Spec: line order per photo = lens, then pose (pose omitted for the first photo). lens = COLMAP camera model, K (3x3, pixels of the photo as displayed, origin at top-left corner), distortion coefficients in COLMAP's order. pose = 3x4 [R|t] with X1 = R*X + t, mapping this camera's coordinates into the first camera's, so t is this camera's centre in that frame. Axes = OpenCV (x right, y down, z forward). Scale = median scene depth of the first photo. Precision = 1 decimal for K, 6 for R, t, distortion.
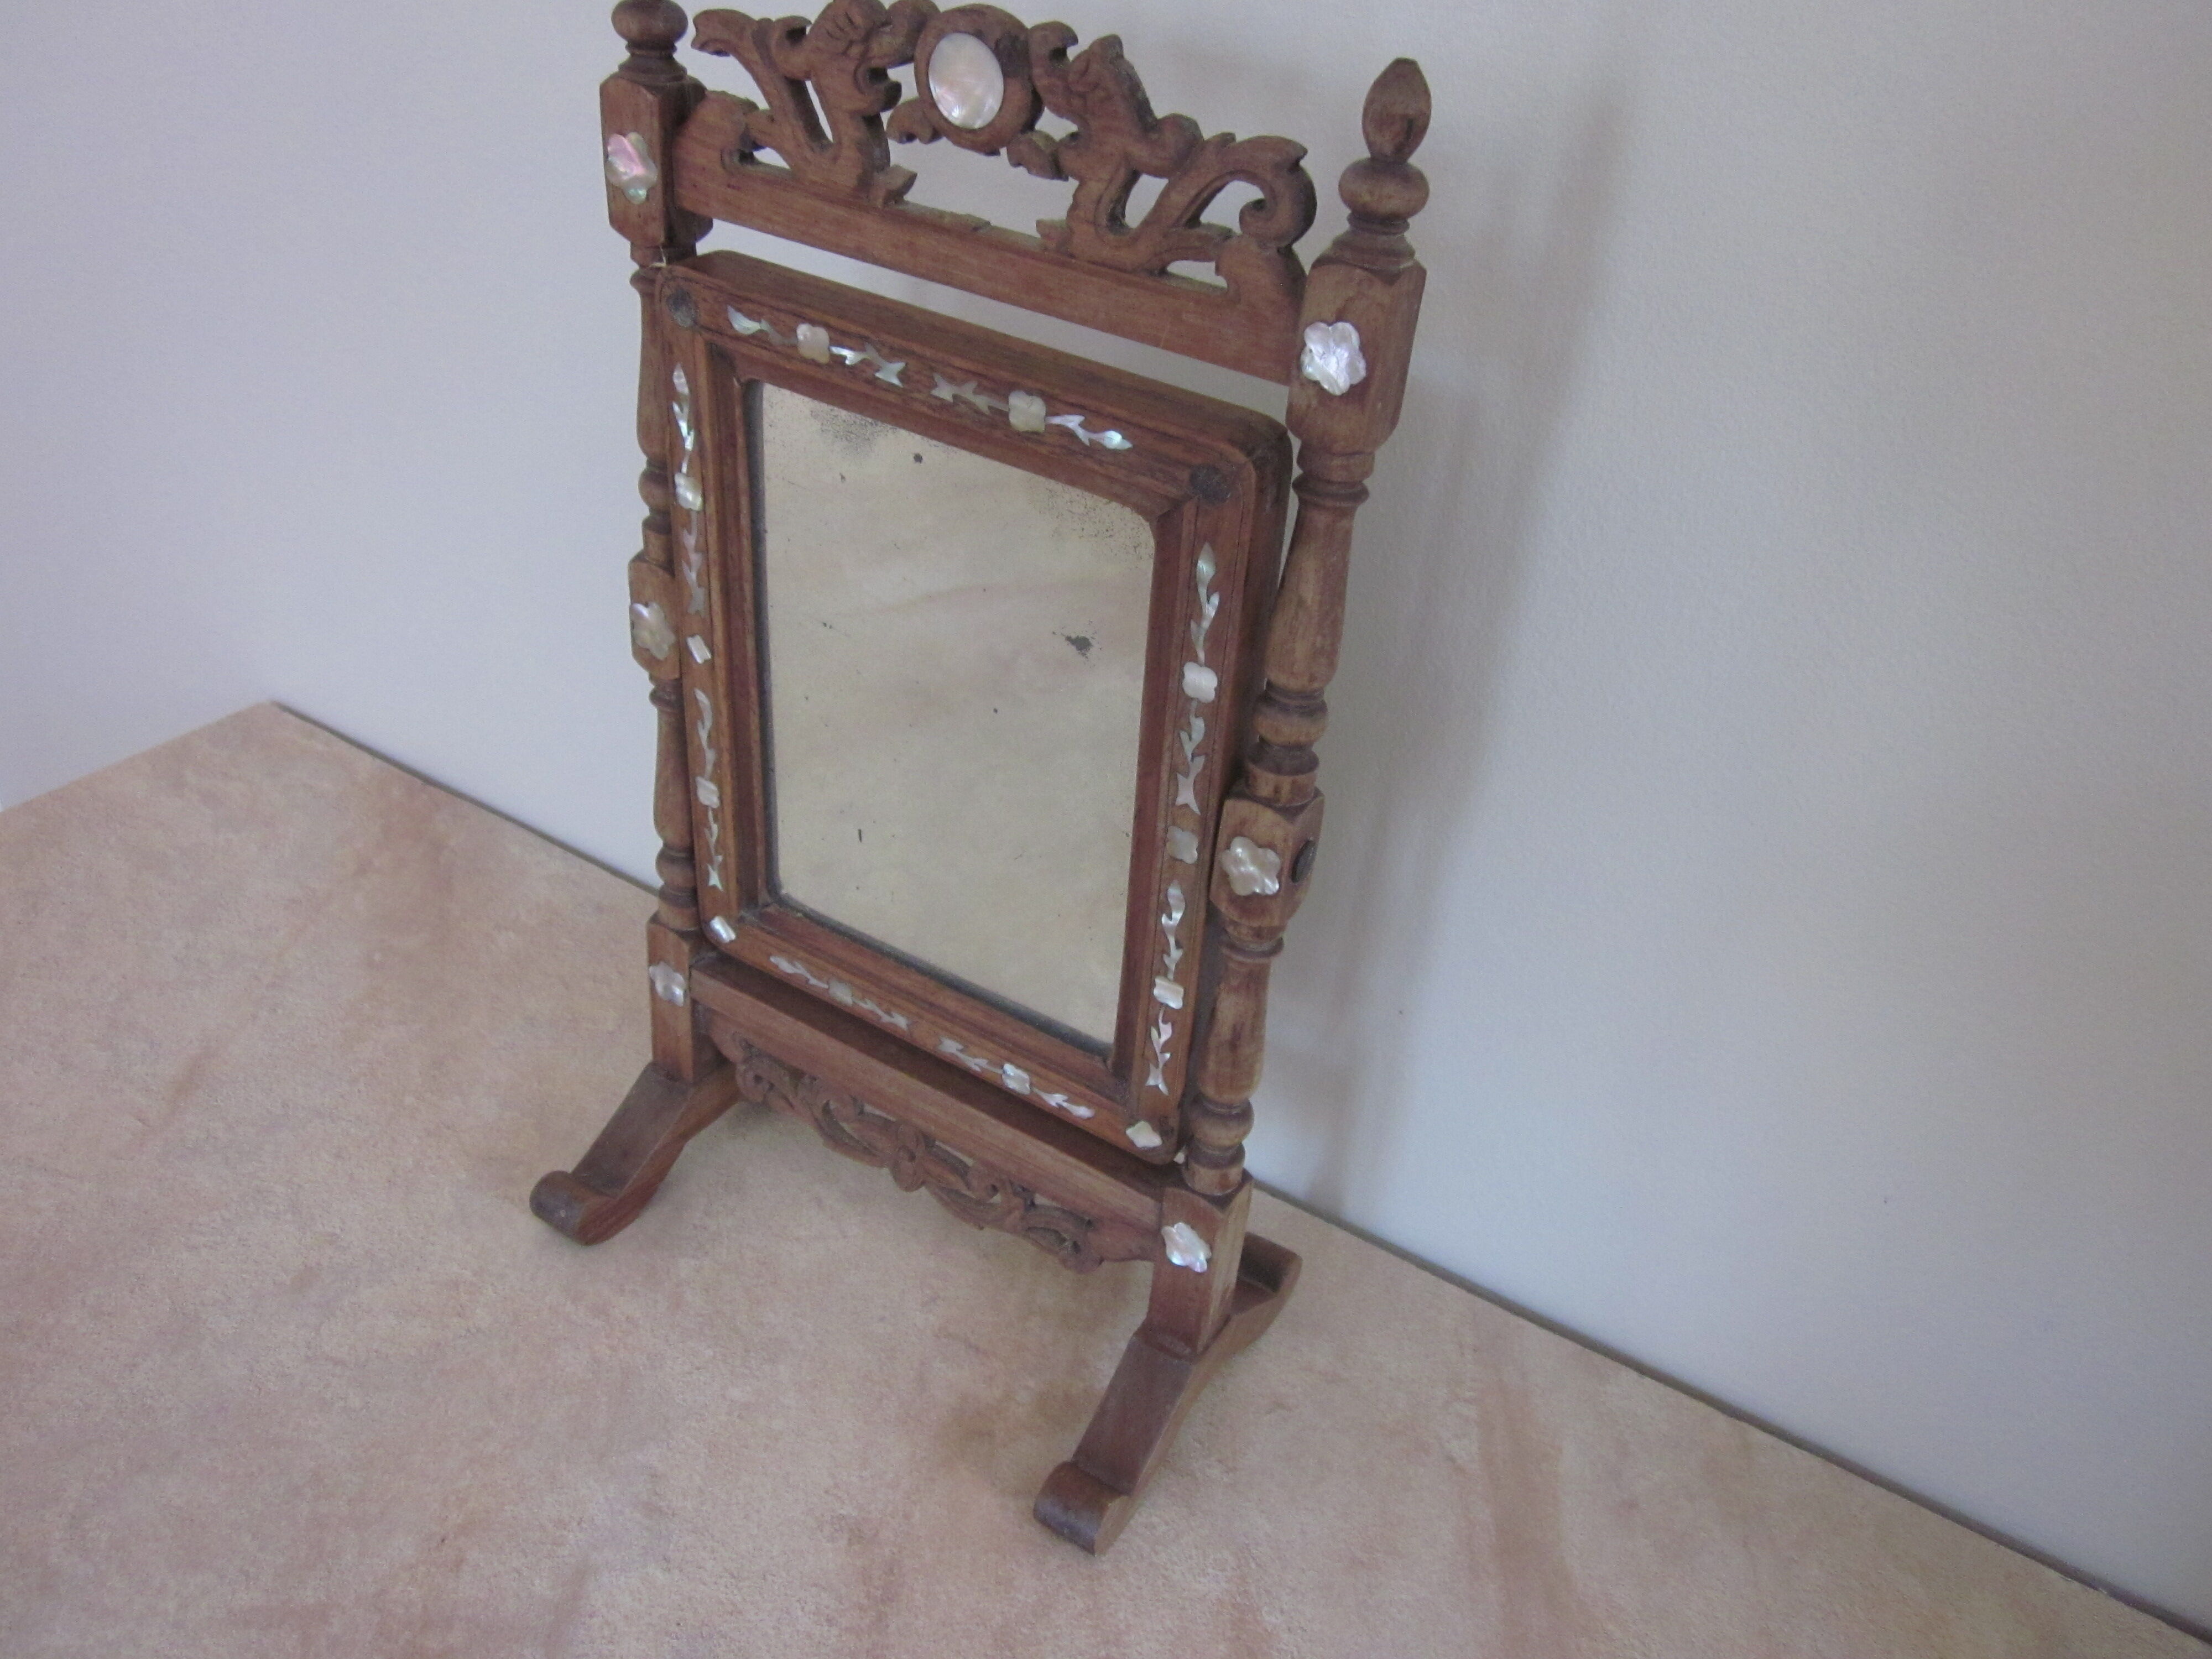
lens RADIAL K [[1840.0, 0, 1106.0], [0, 1840.0, 829.5], [0, 0, 1]] dist [-0.048246, 0.017193]
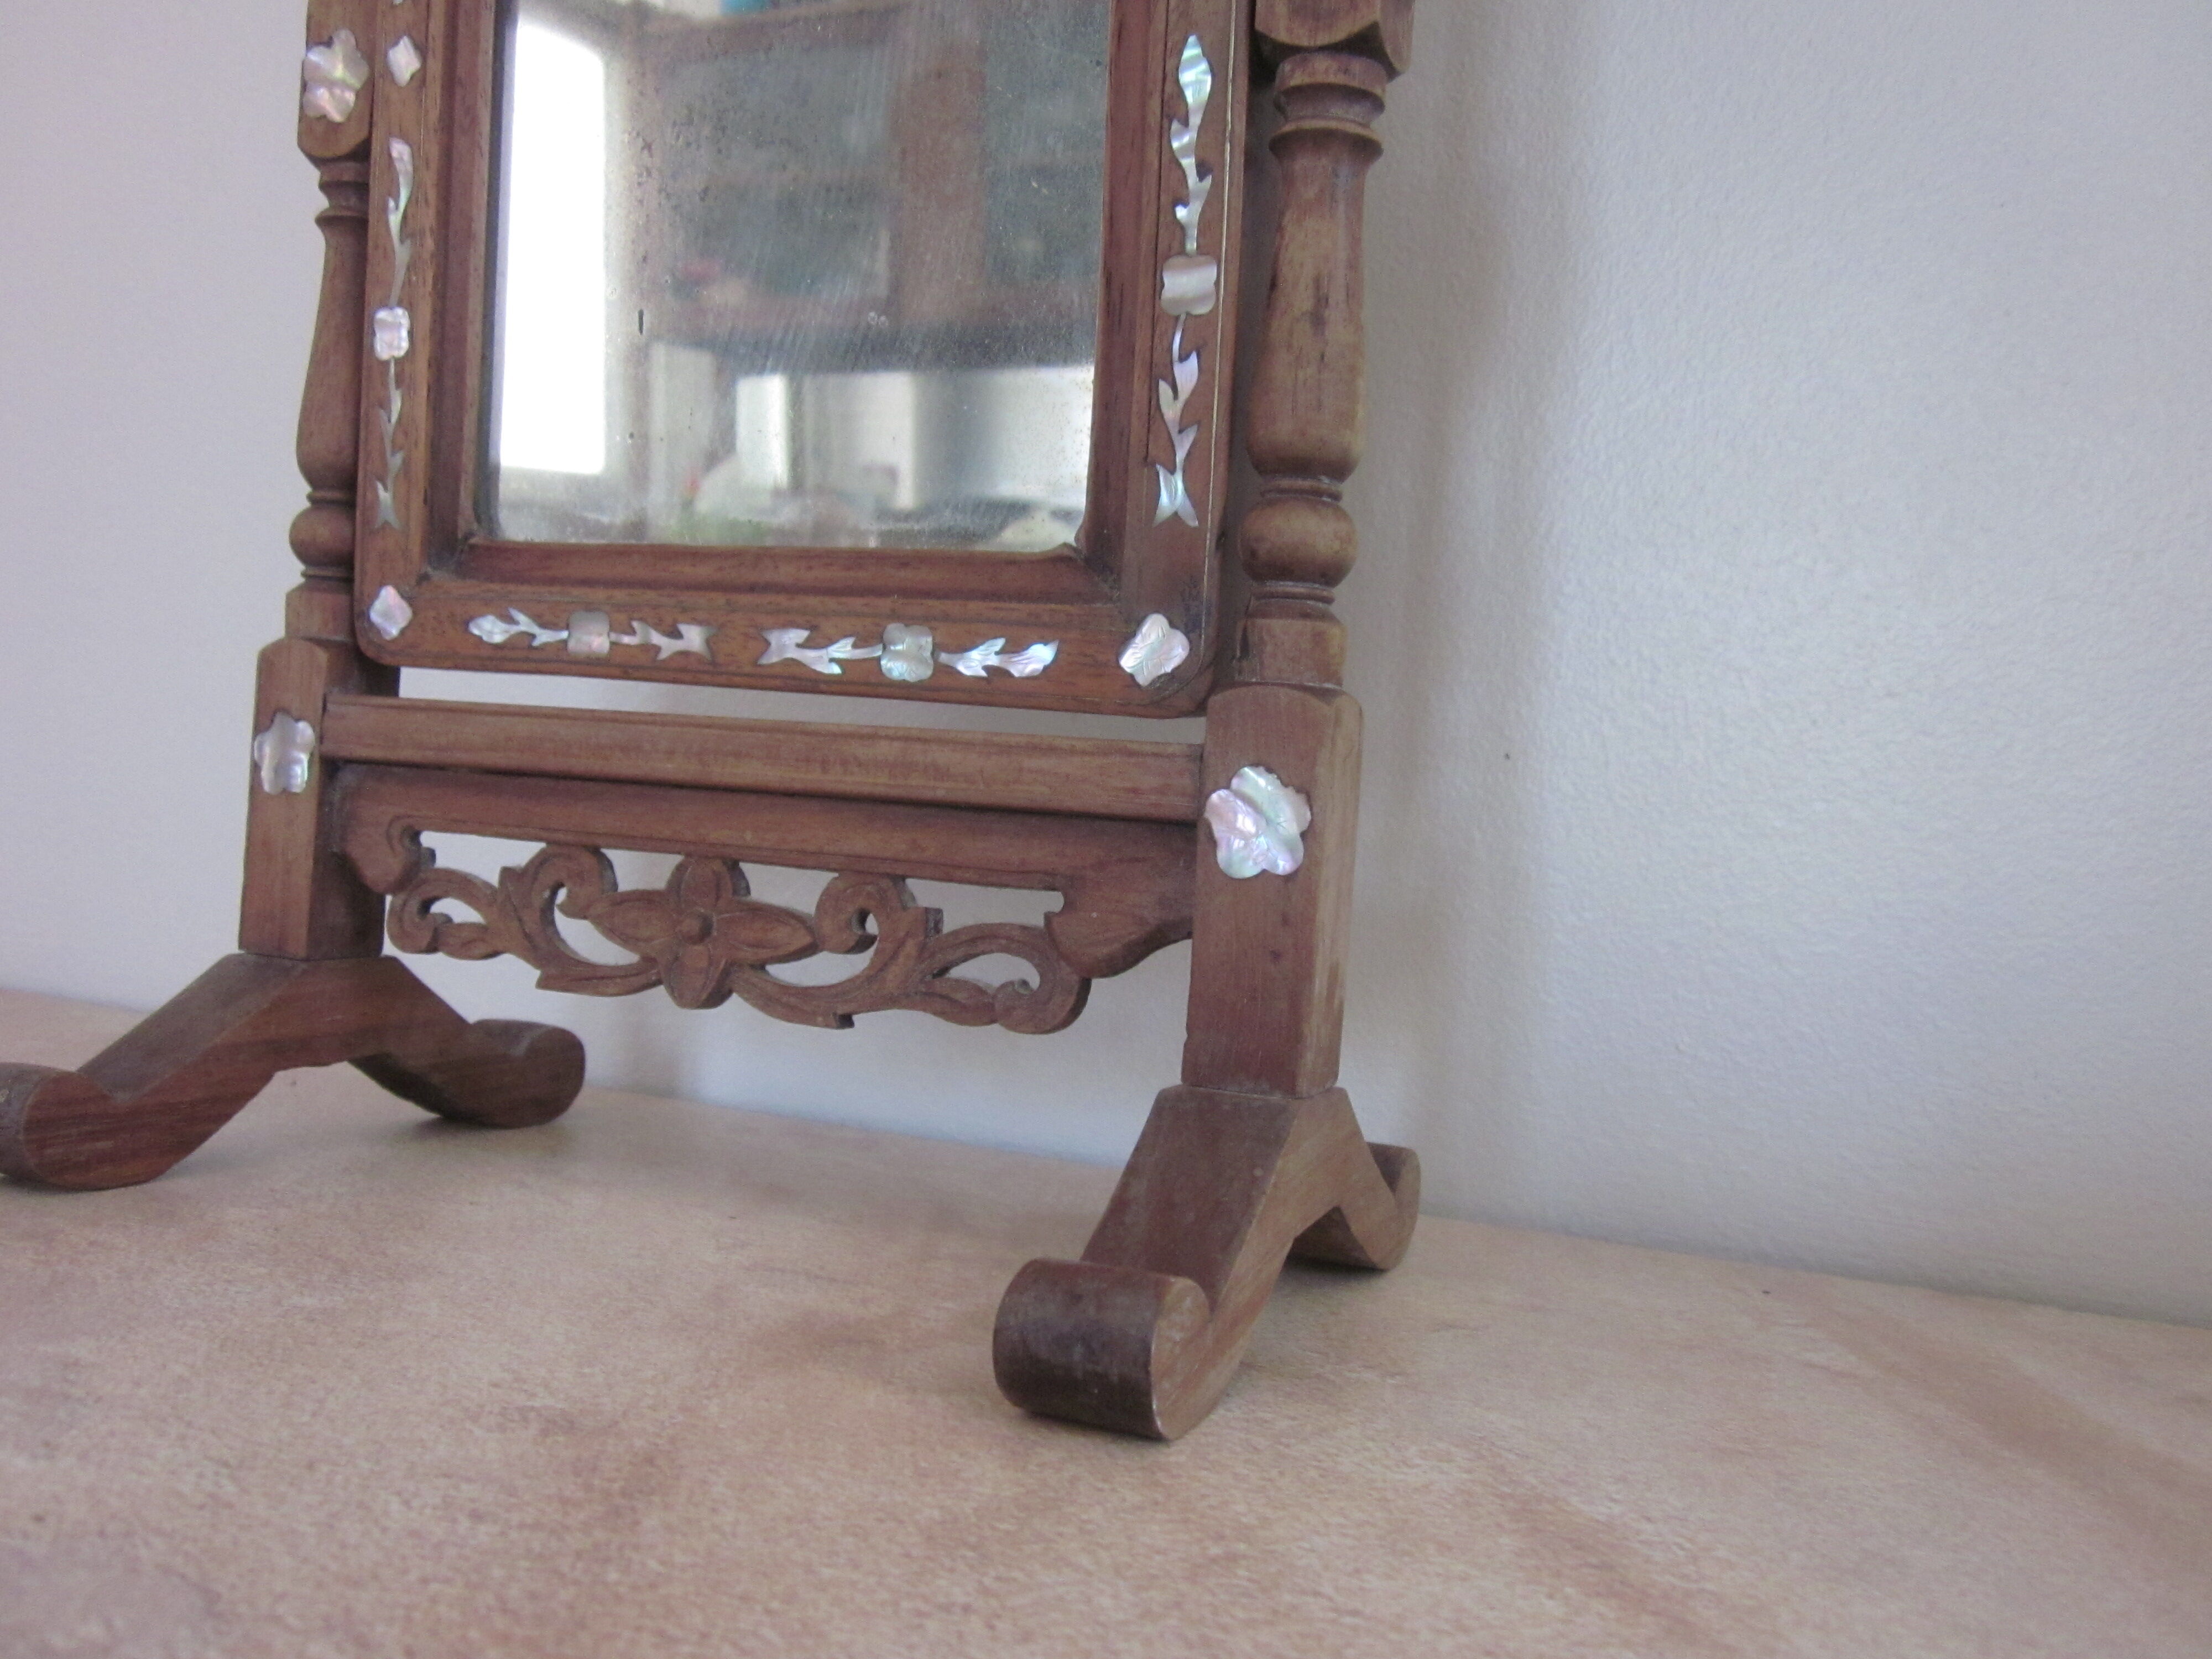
lens RADIAL K [[1840.0, 0, 1106.0], [0, 1840.0, 829.5], [0, 0, 1]] dist [-0.048246, 0.017193]
pose [[0.990196, -0.023052, 0.137772, -0.075409], [0.092002, 0.849780, -0.519047, 0.535416], [-0.105111, 0.526633, 0.843569, 0.621441]]
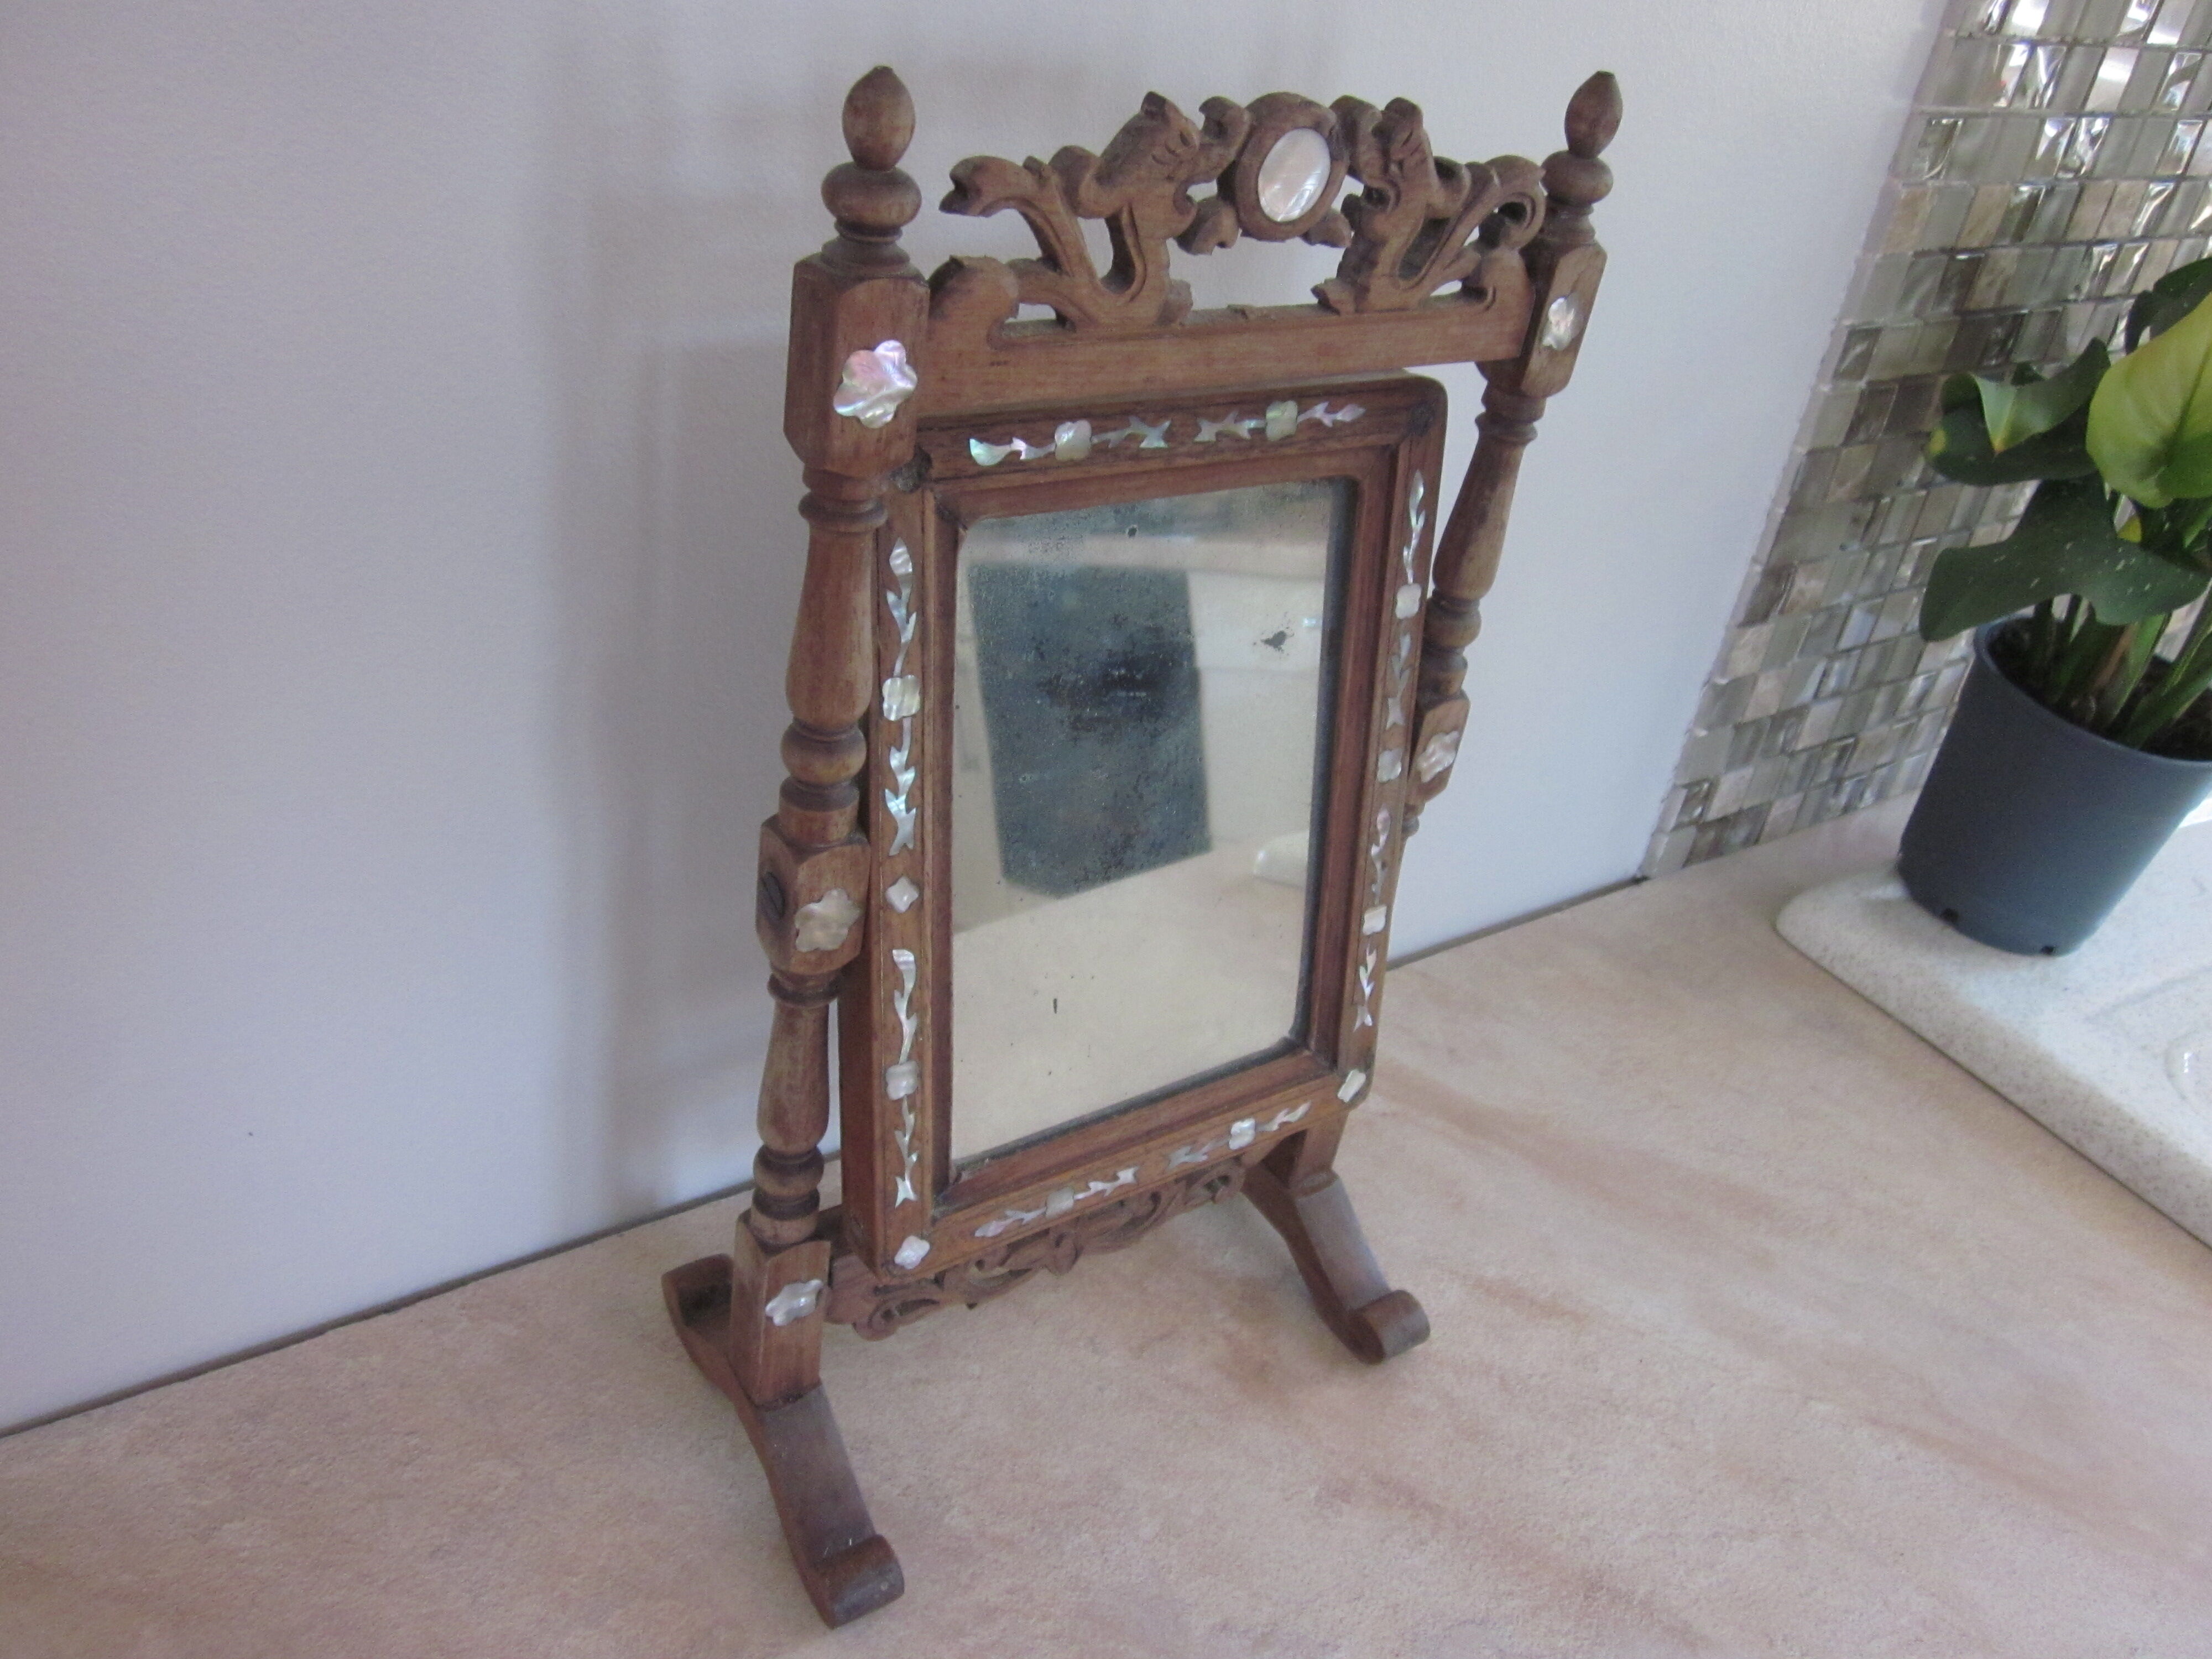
lens RADIAL K [[1840.0, 0, 1106.0], [0, 1840.0, 829.5], [0, 0, 1]] dist [-0.048246, 0.017193]
pose [[0.383274, -0.412559, 0.826375, -0.933214], [0.538001, 0.826969, 0.163330, -0.226626], [-0.750770, 0.381991, 0.538913, 0.514310]]
